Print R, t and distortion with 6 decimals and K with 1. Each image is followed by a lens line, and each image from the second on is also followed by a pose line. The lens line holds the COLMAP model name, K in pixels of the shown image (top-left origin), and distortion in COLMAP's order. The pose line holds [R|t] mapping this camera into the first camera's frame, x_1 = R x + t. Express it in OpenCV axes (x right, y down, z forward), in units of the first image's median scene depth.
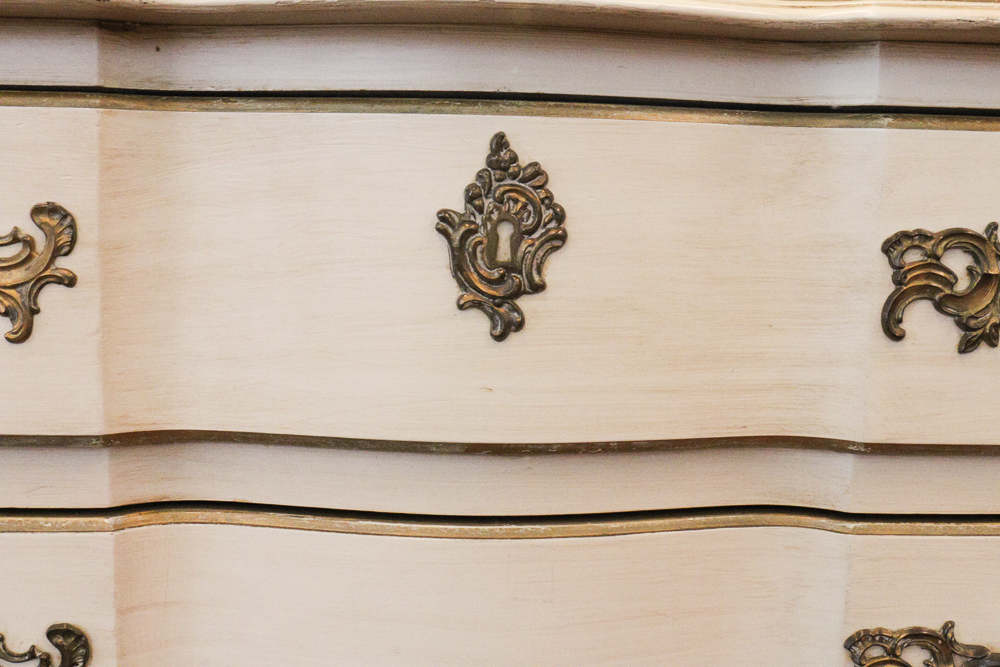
lens RADIAL K [[1091.6, 0, 525.9], [0, 1091.6, 313.0], [0, 0, 1]] dist [-0.104530, 0.000000]
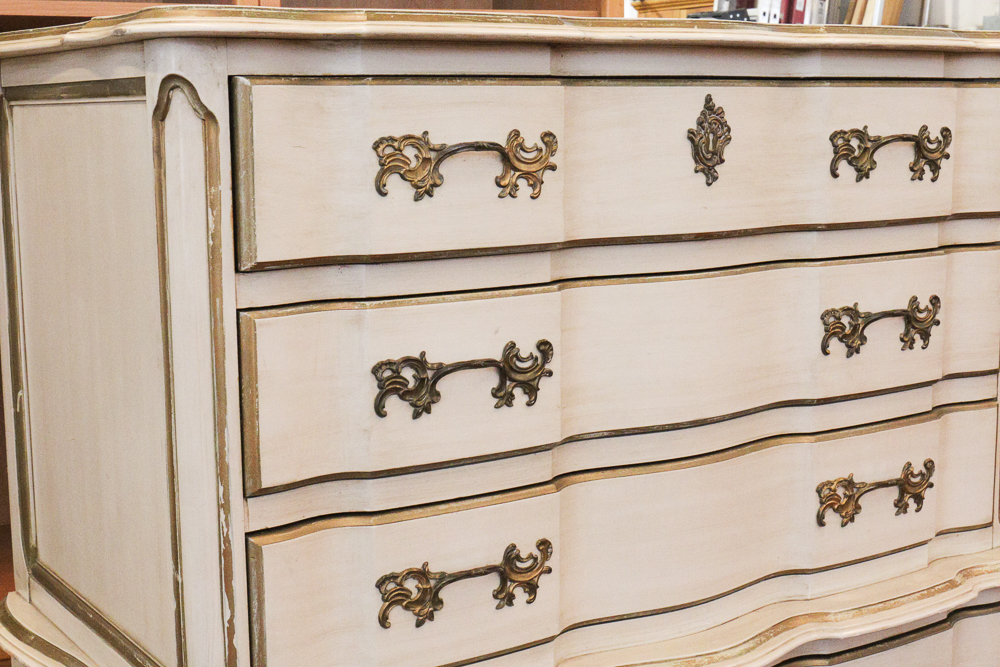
lens RADIAL K [[1465.0, 0, 496.9], [0, 1465.0, 329.0], [0, 0, 1]] dist [-0.070934, 0.000000]
pose [[0.866380, -0.105447, 0.488126, -1.914266], [0.091406, 0.994424, 0.052582, 0.120828], [-0.490949, -0.000939, 0.871188, -1.424292]]
